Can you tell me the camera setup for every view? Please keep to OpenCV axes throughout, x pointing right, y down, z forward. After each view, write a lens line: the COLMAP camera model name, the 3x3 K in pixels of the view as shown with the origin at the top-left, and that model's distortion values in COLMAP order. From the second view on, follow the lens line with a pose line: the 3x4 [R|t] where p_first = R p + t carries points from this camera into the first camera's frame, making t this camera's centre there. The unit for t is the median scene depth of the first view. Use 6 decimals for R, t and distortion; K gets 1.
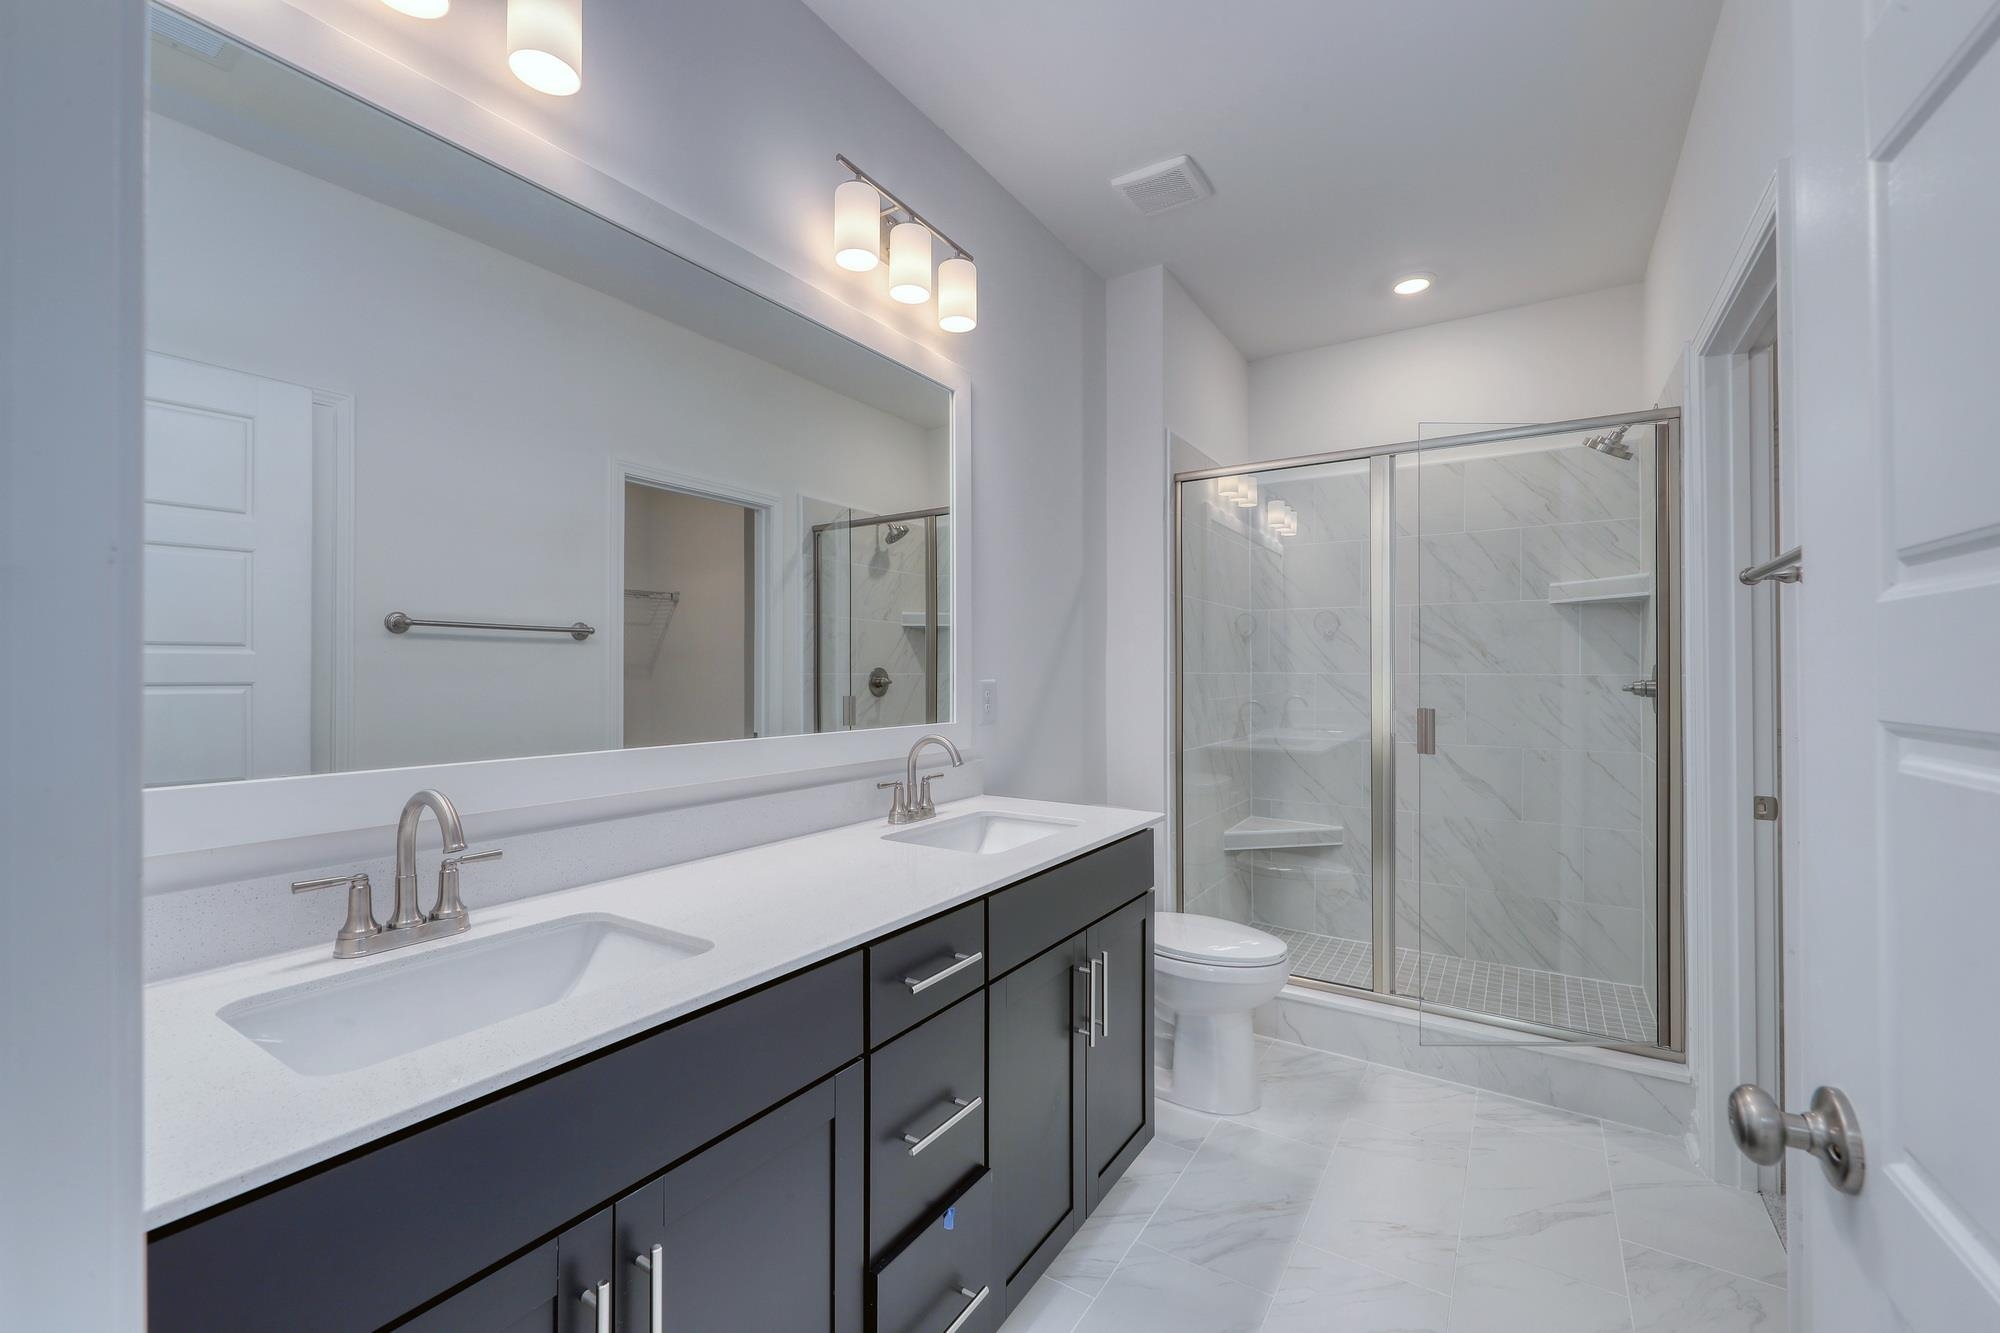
lens RADIAL K [[832.6, 0, 1000.0], [0, 832.6, 666.5], [0, 0, 1]] dist [0.000278, 0.000020]
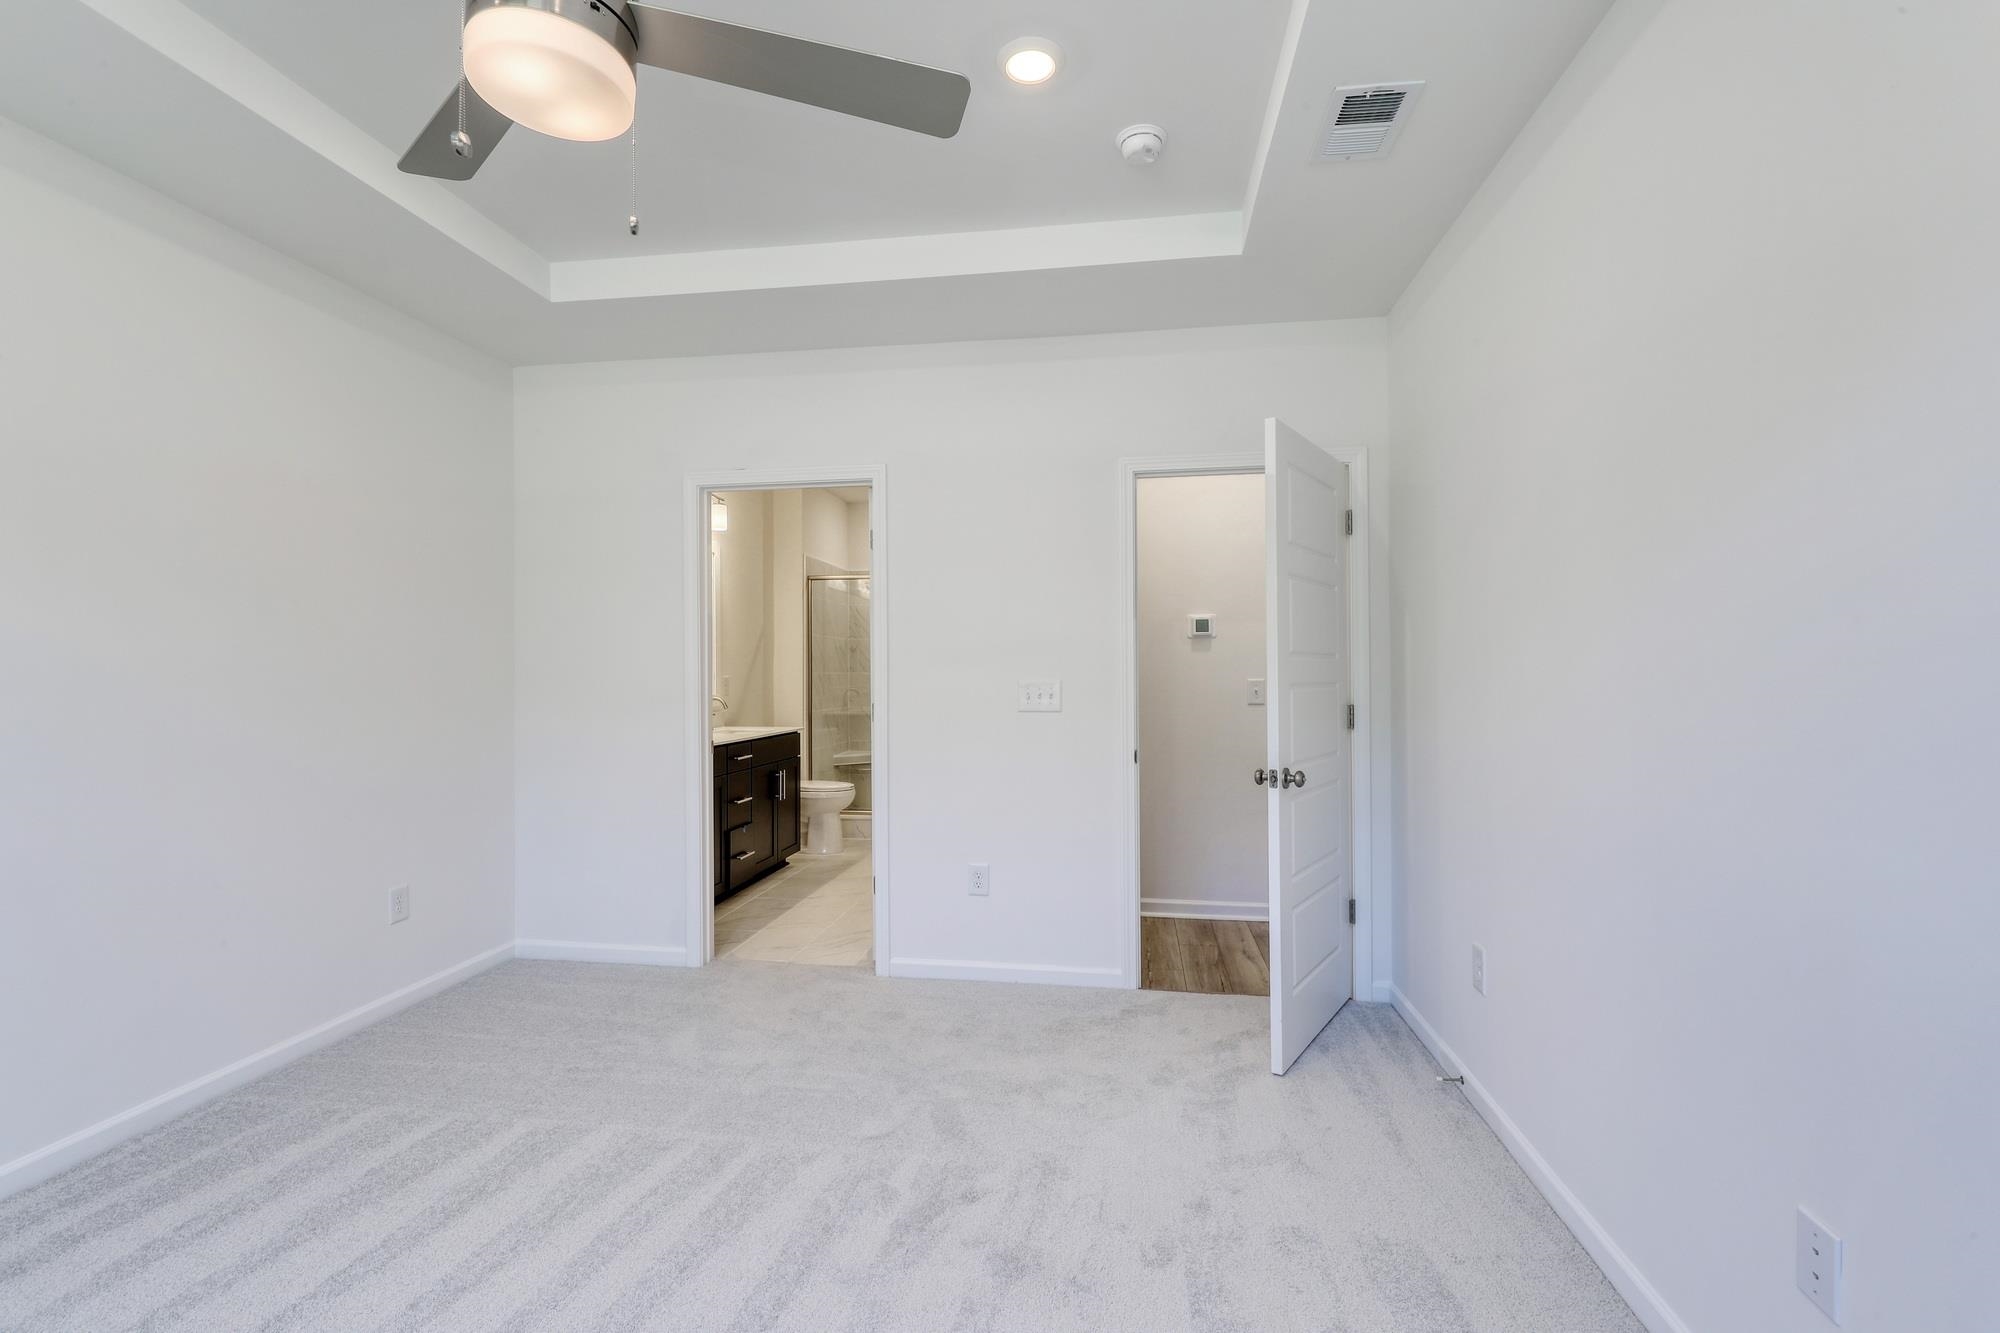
lens RADIAL K [[887.9, 0, 1000.0], [0, 887.9, 666.5], [0, 0, 1]] dist [0.001445, 0.000202]
pose [[0.912444, -0.002033, 0.409197, -0.255015], [0.001577, 0.999998, 0.001452, -0.012333], [-0.409199, -0.000680, 0.912445, -1.198658]]
